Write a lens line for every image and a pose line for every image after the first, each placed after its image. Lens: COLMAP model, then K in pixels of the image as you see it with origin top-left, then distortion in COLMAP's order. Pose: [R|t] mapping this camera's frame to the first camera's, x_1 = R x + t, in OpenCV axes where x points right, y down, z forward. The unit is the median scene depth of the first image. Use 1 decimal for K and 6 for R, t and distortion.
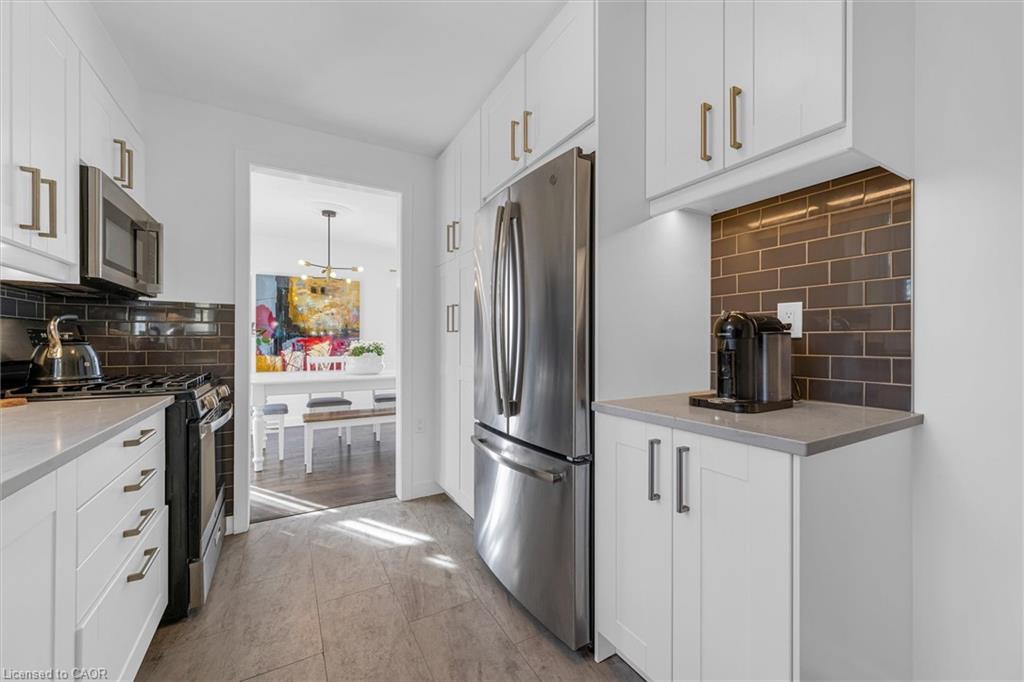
lens RADIAL K [[403.7, 0, 512.0], [0, 403.7, 341.0], [0, 0, 1]] dist [0.001426, 0.000216]
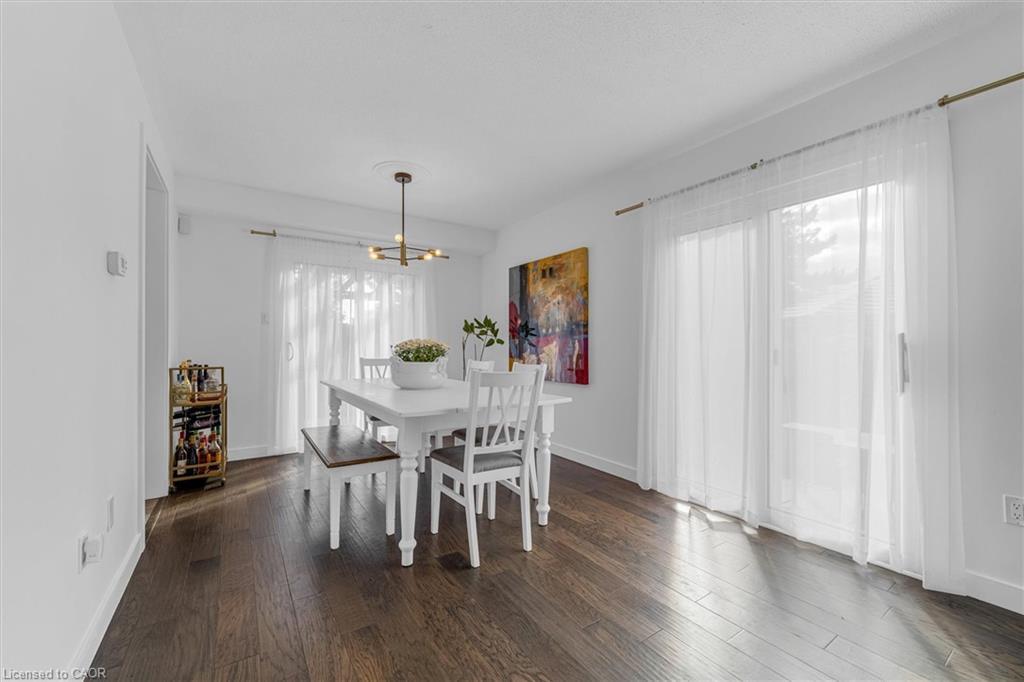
lens RADIAL K [[414.7, 0, 512.0], [0, 414.7, 341.0], [0, 0, 1]] dist [0.001021, 0.000064]
pose [[0.066847, -0.007464, -0.997735, 0.282964], [0.003699, 0.999967, -0.007233, 0.004982], [0.997756, -0.003207, 0.066872, 0.898612]]
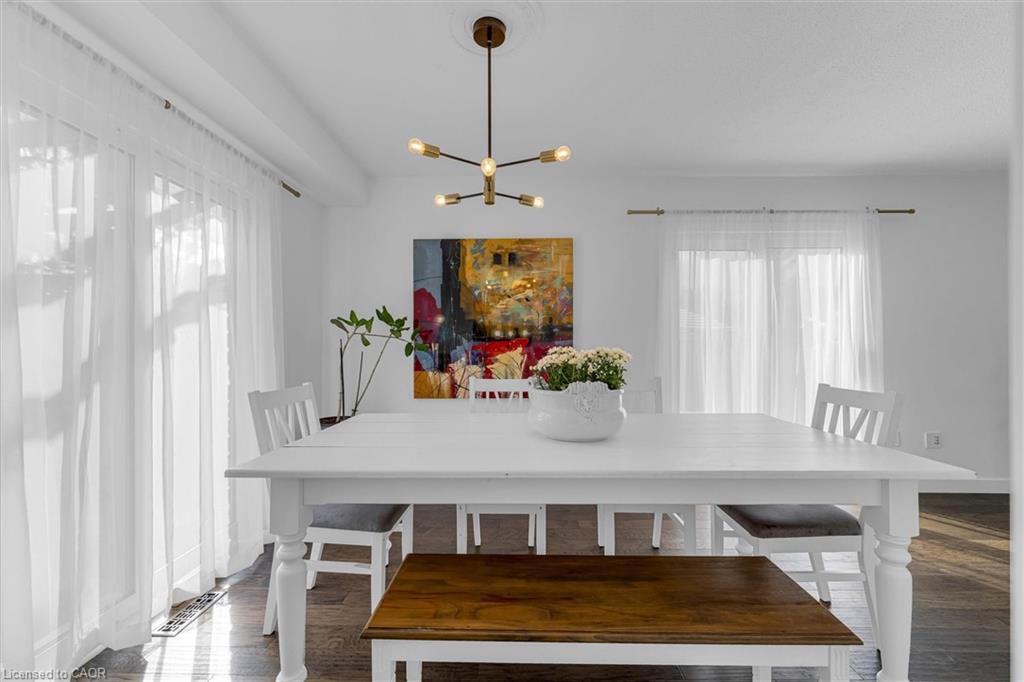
lens RADIAL K [[414.7, 0, 512.0], [0, 414.7, 341.0], [0, 0, 1]] dist [0.001021, 0.000064]
pose [[0.859753, -0.008161, -0.510645, -0.173067], [0.003739, 0.999946, -0.009686, -0.003065], [0.510697, 0.006418, 0.859737, 0.506761]]
